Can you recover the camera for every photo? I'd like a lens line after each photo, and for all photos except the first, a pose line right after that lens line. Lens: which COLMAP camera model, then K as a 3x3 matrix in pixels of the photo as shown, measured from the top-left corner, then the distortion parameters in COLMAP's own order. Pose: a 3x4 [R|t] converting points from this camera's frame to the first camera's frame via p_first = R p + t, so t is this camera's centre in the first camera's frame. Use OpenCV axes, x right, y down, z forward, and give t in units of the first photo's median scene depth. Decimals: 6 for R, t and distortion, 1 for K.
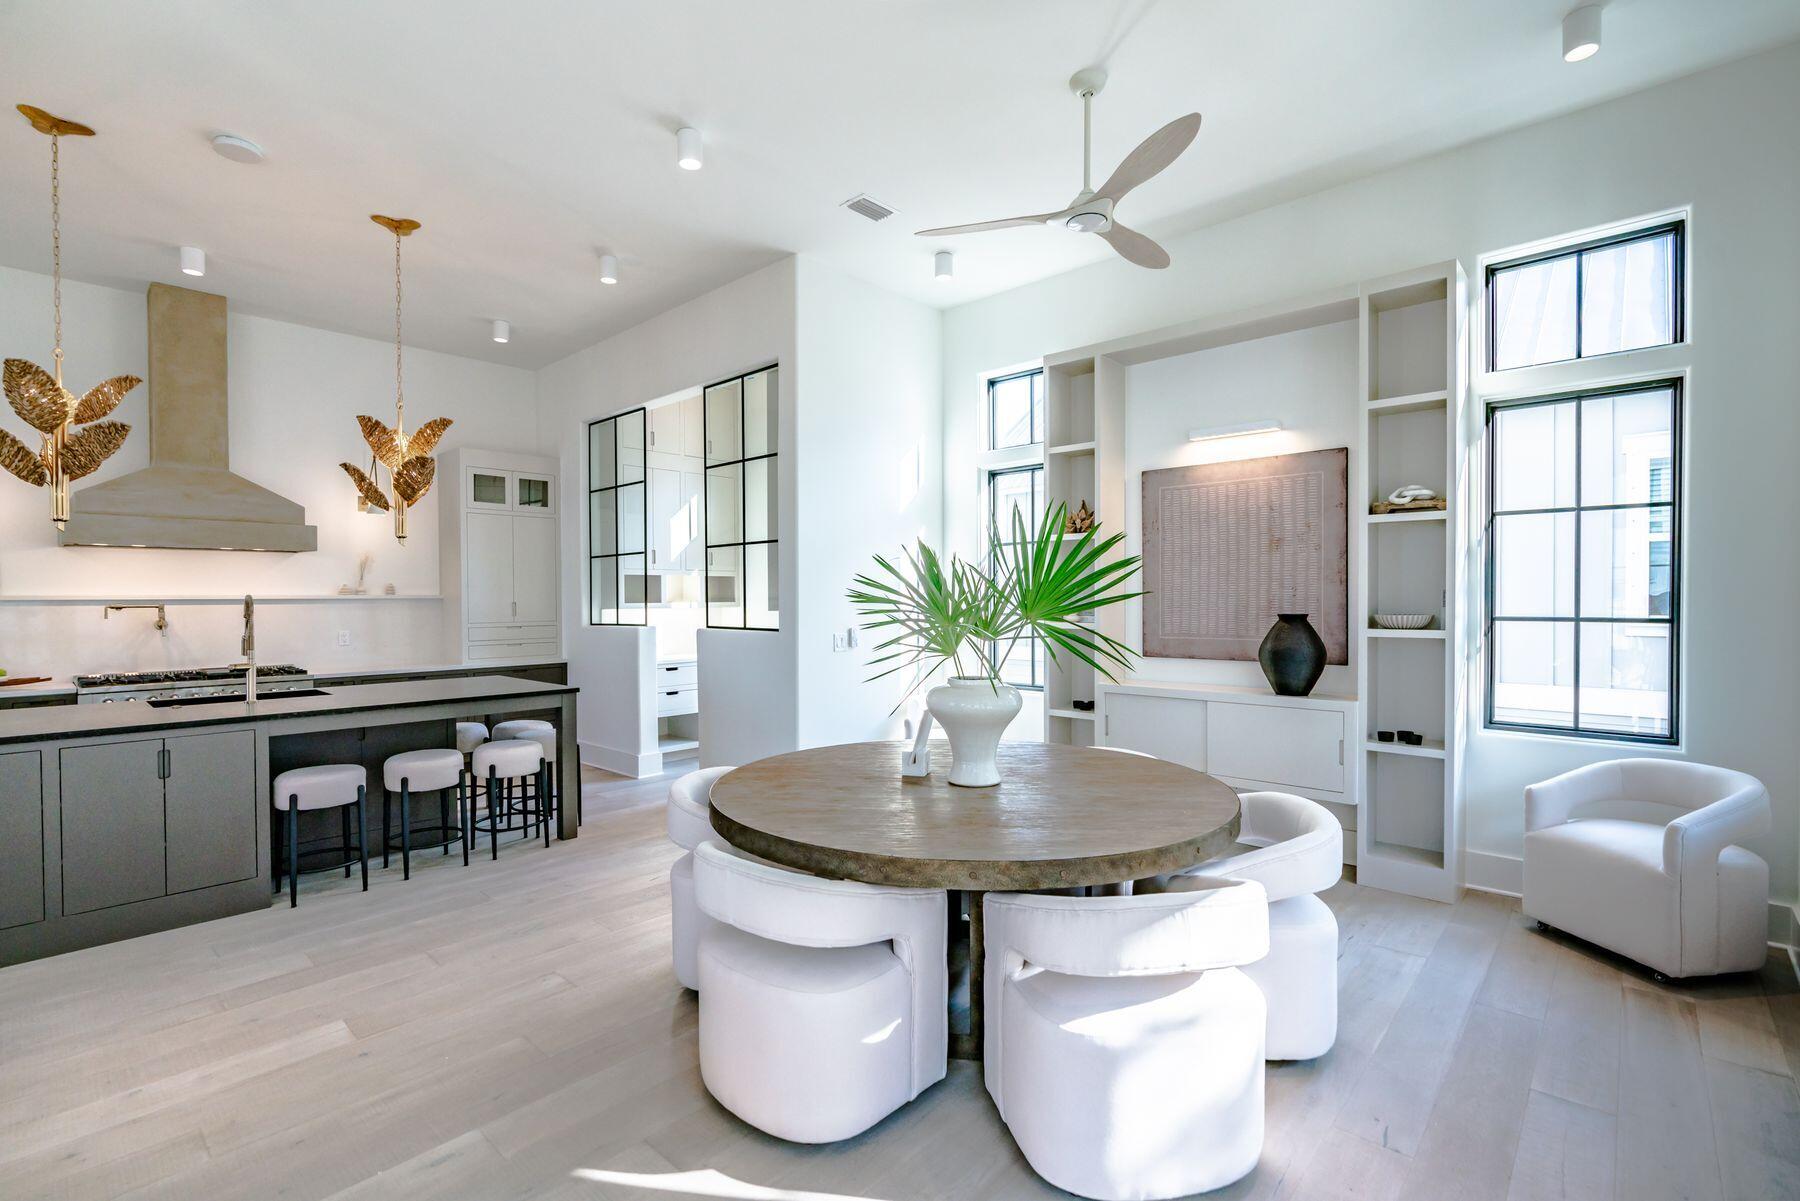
lens RADIAL K [[815.2, 0, 902.2], [0, 815.2, 598.5], [0, 0, 1]] dist [-0.001107, 0.000064]
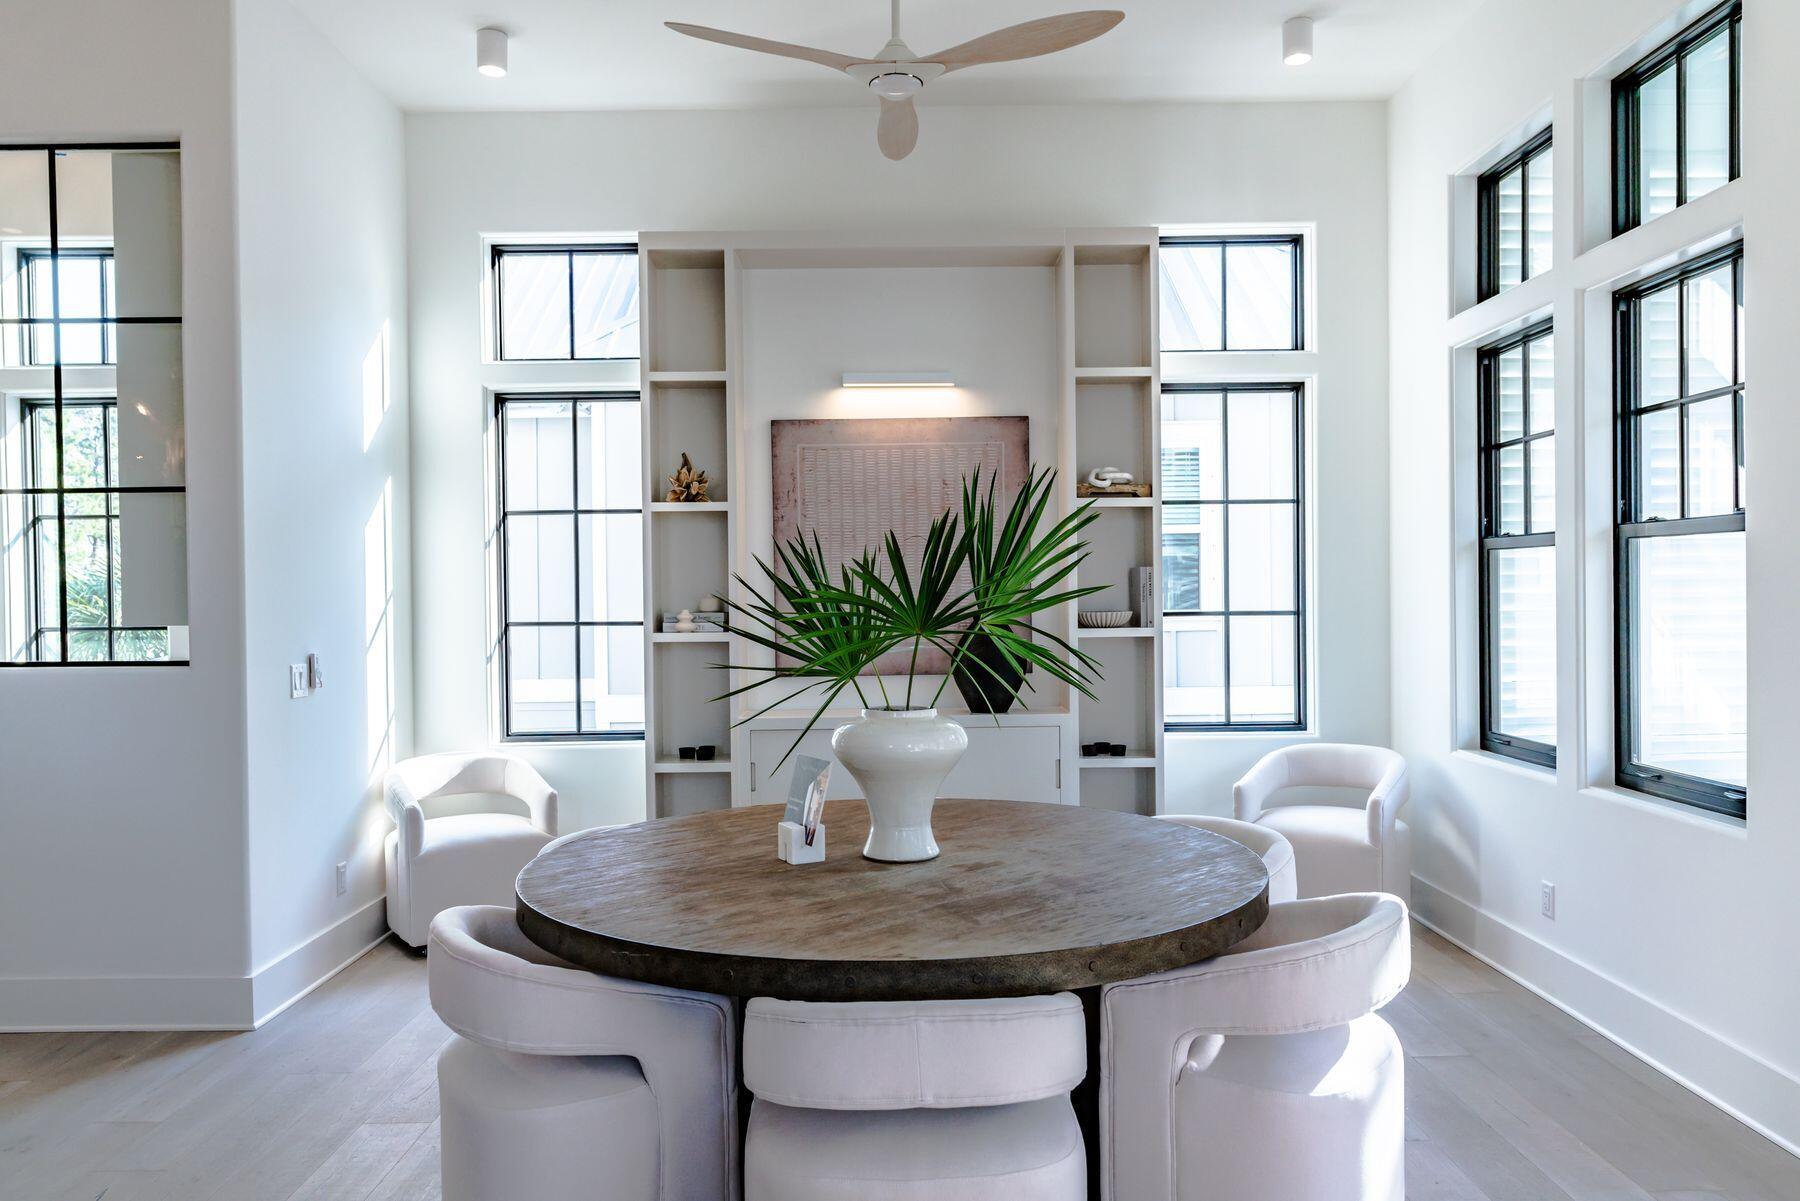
lens RADIAL K [[1221.0, 0, 897.7], [0, 1221.0, 594.4], [0, 0, 1]] dist [0.003621, -0.000857]
pose [[0.734967, -0.006448, 0.678072, -0.407896], [0.010022, 0.999949, -0.001354, 0.000630], [-0.678029, 0.007791, 0.734994, 0.152852]]
